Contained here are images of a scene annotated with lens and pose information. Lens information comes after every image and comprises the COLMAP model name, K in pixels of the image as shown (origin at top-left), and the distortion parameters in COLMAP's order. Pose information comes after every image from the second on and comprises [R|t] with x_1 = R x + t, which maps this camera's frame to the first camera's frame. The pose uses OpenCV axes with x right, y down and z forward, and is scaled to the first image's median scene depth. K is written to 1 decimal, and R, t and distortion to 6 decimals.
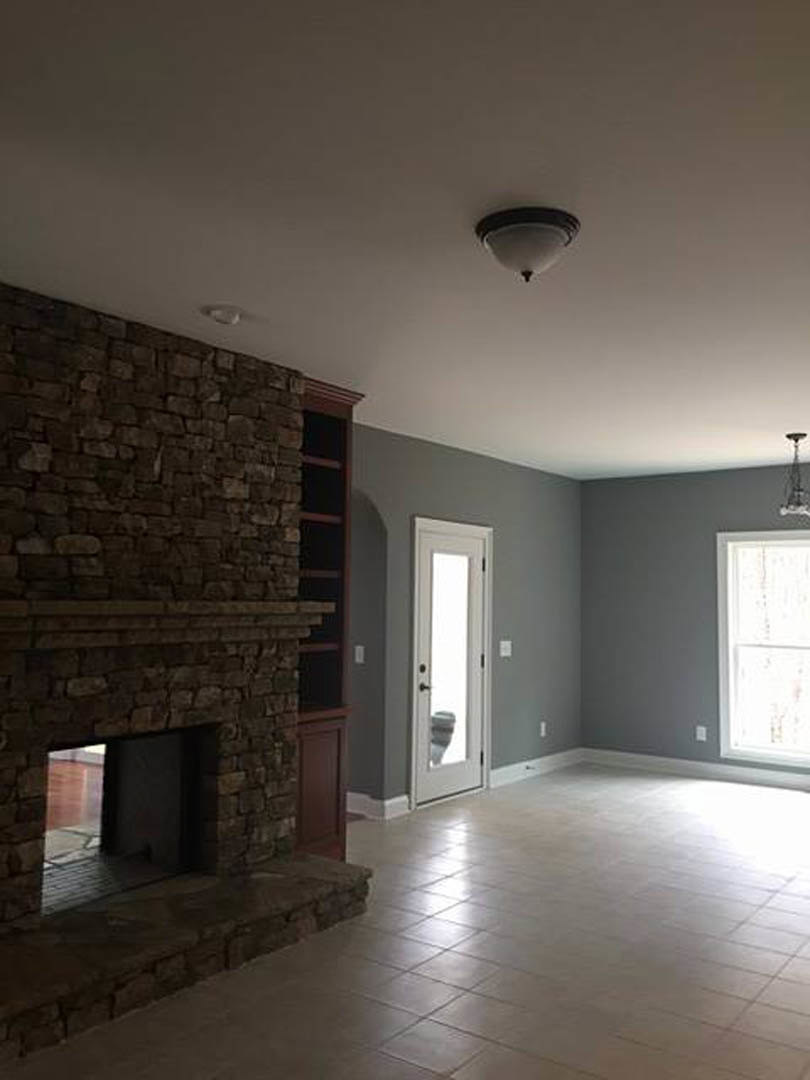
lens RADIAL K [[930.2, 0, 402.1], [0, 930.2, 544.7], [0, 0, 1]] dist [0.078718, -0.082059]
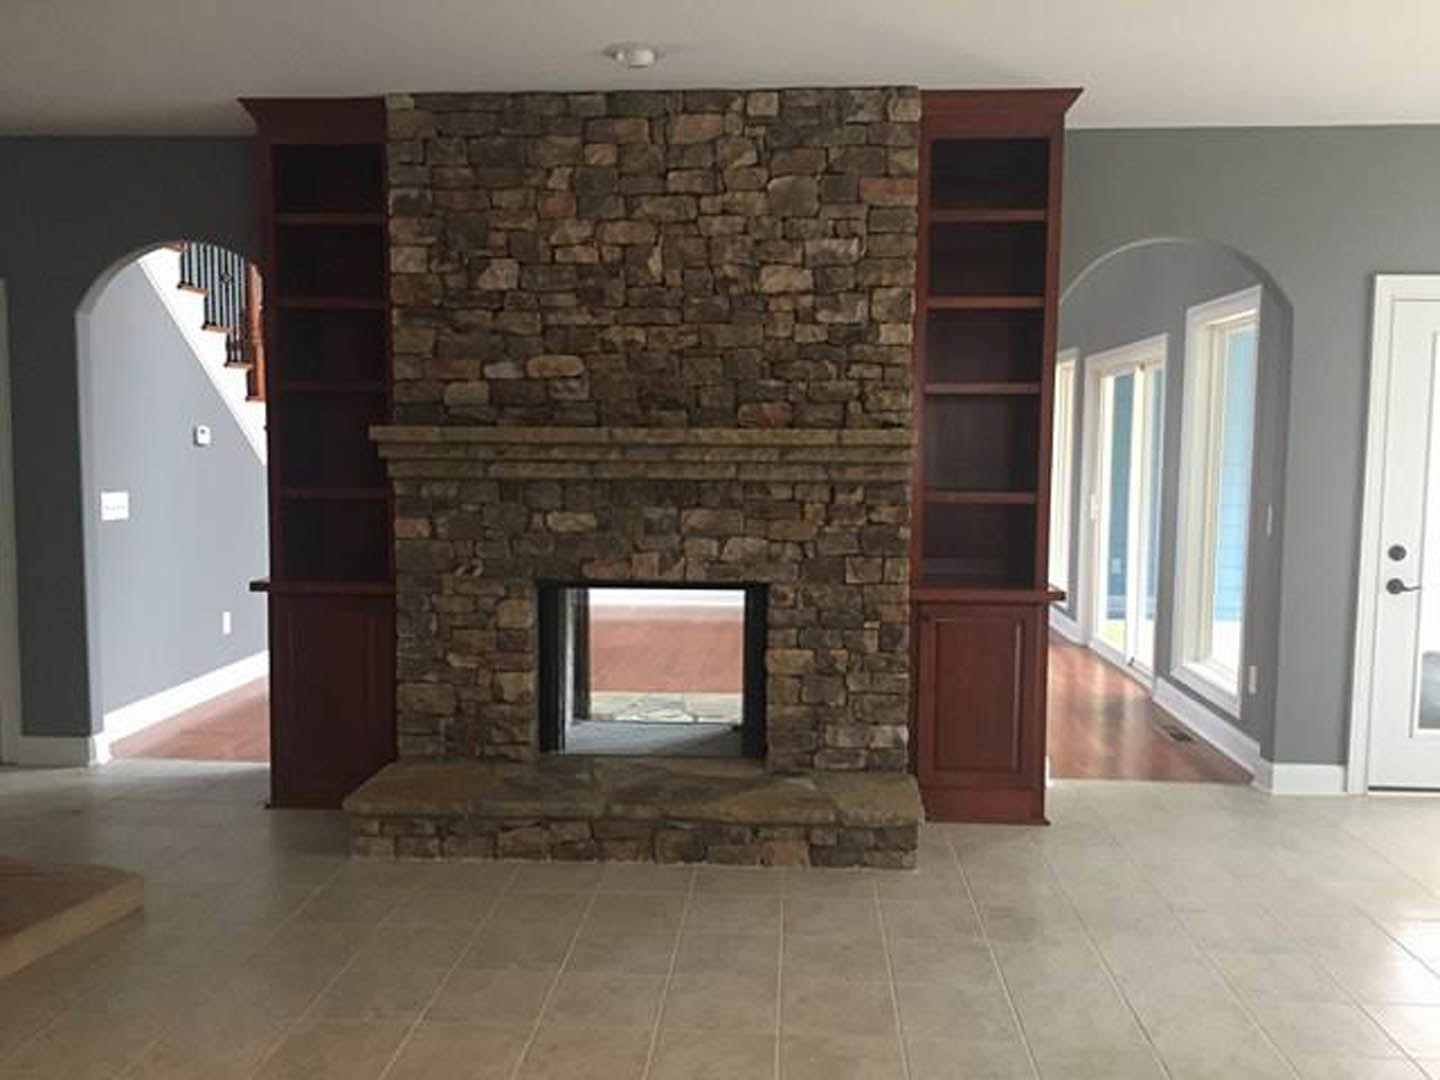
lens RADIAL K [[1240.2, 0, 715.8], [0, 1240.2, 537.8], [0, 0, 1]] dist [0.078718, -0.082059]
pose [[0.540639, 0.058415, -0.839224, 0.688381], [0.049600, 0.993637, 0.101116, 0.046351], [0.839791, -0.096293, 0.534302, 0.428102]]
